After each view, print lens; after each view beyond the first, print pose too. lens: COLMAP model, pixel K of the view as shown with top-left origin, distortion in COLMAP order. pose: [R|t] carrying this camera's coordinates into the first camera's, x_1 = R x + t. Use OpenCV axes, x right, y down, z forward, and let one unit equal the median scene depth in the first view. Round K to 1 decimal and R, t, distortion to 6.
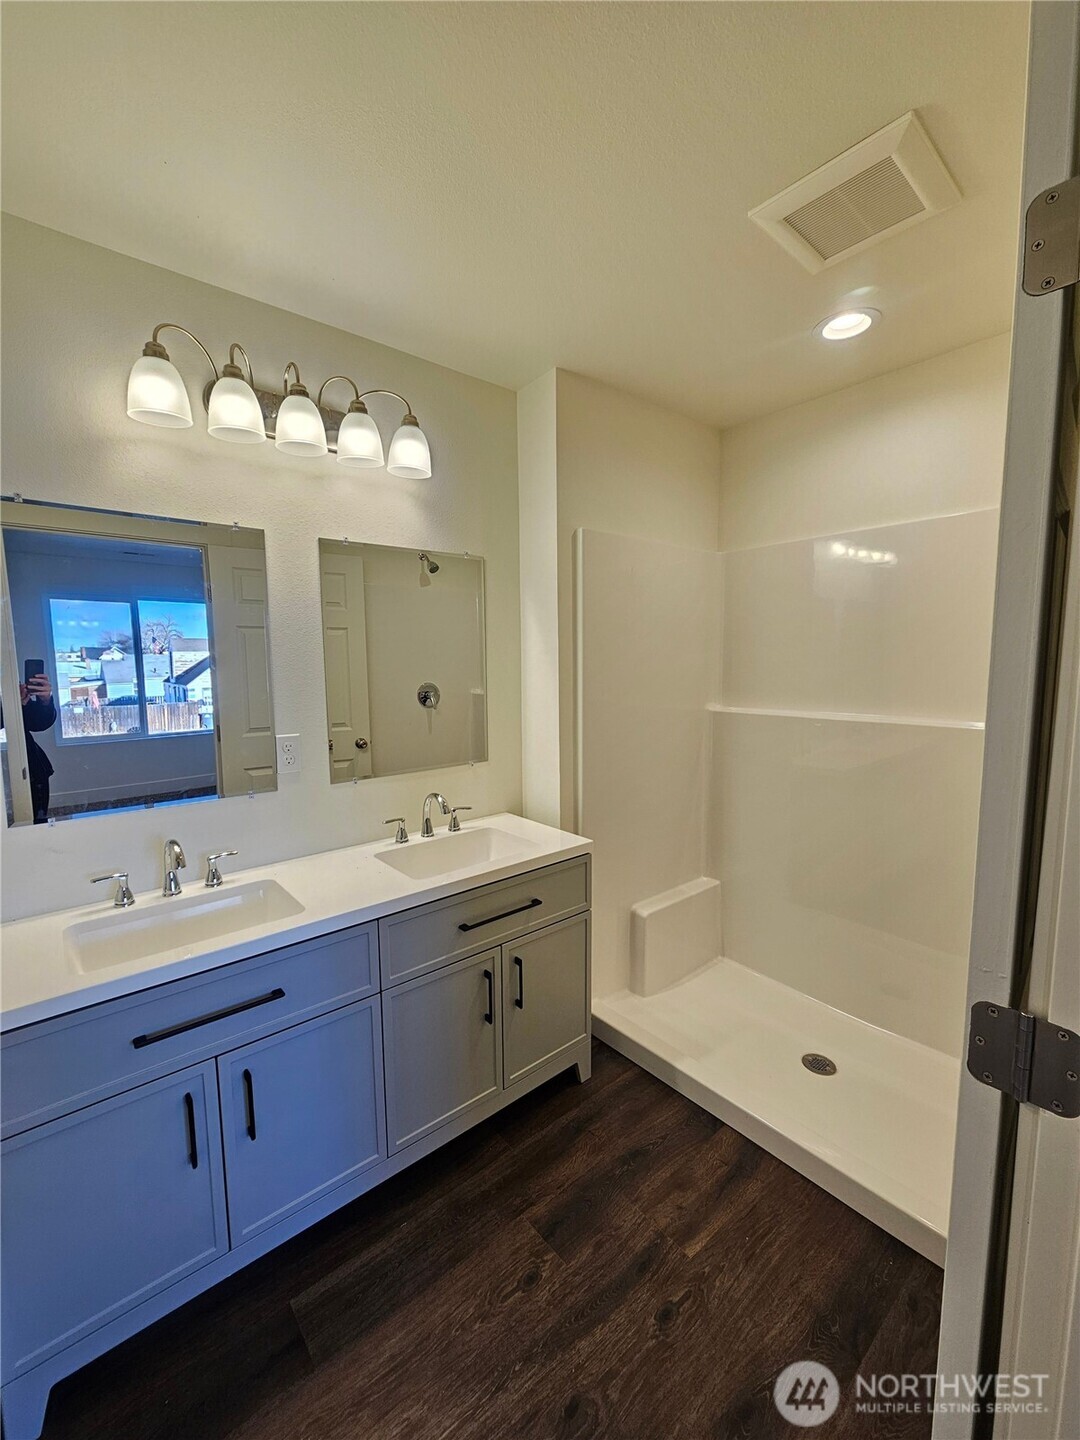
lens RADIAL K [[583.8, 0, 528.4], [0, 583.8, 722.8], [0, 0, 1]] dist [0.002518, 0.000508]
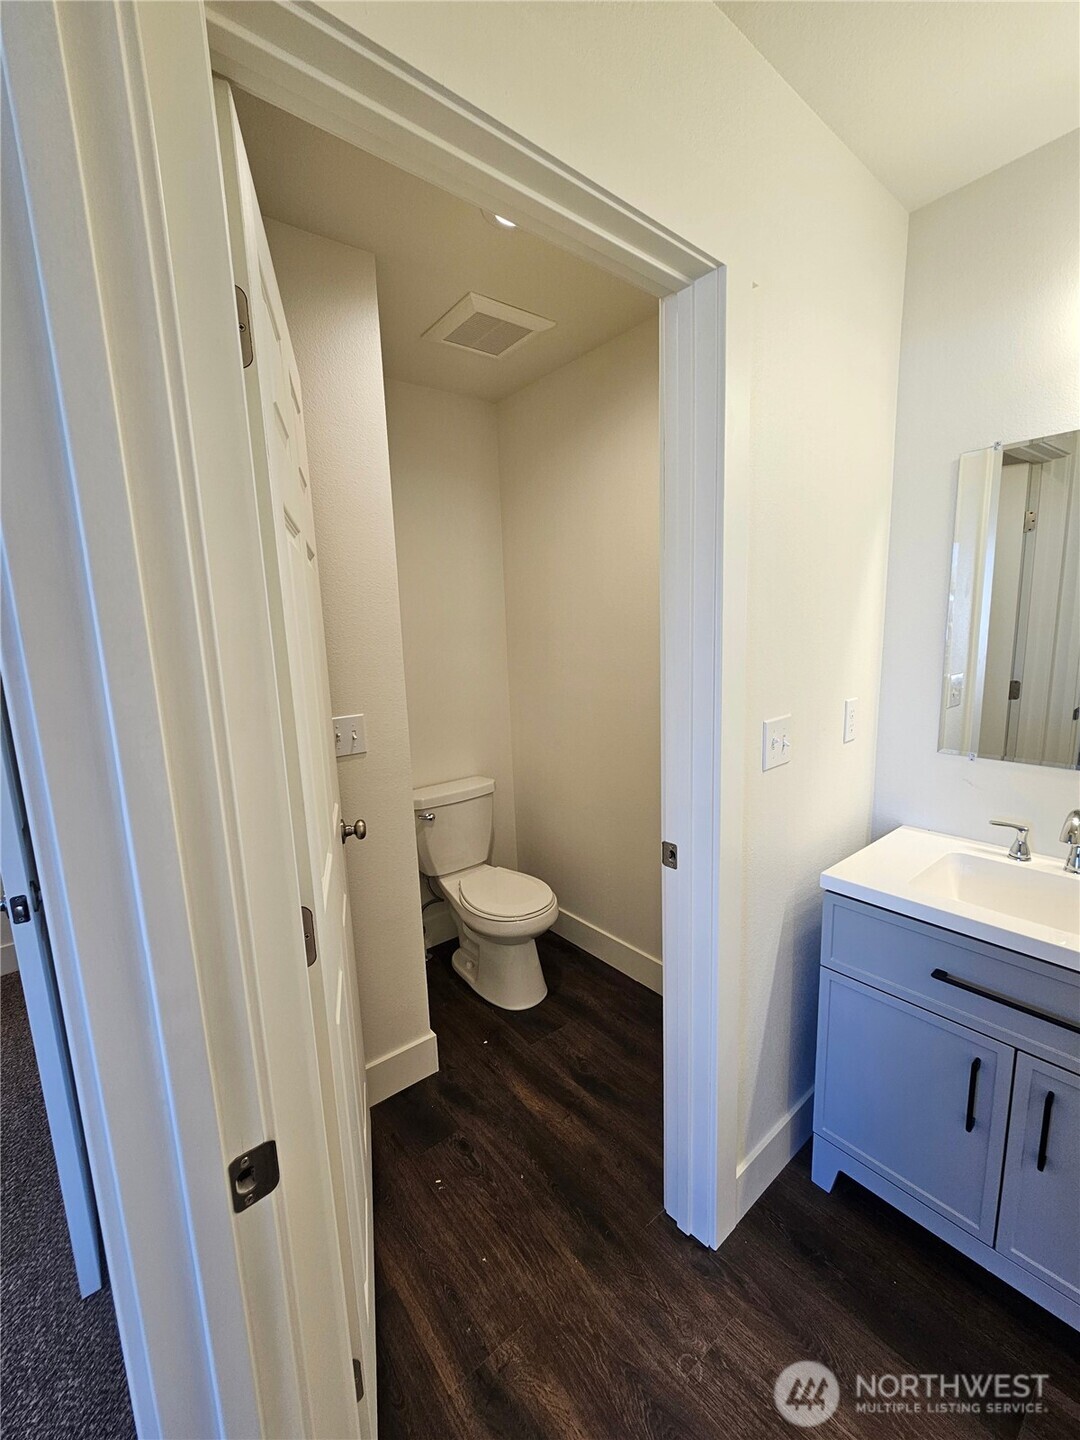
lens RADIAL K [[583.8, 0, 526.9], [0, 583.8, 721.8], [0, 0, 1]] dist [0.002518, 0.000508]
pose [[-0.021427, 0.173746, -0.984557, 0.269771], [-0.066081, 0.982384, 0.174801, -0.027143], [0.997584, 0.068806, -0.009568, 0.219724]]
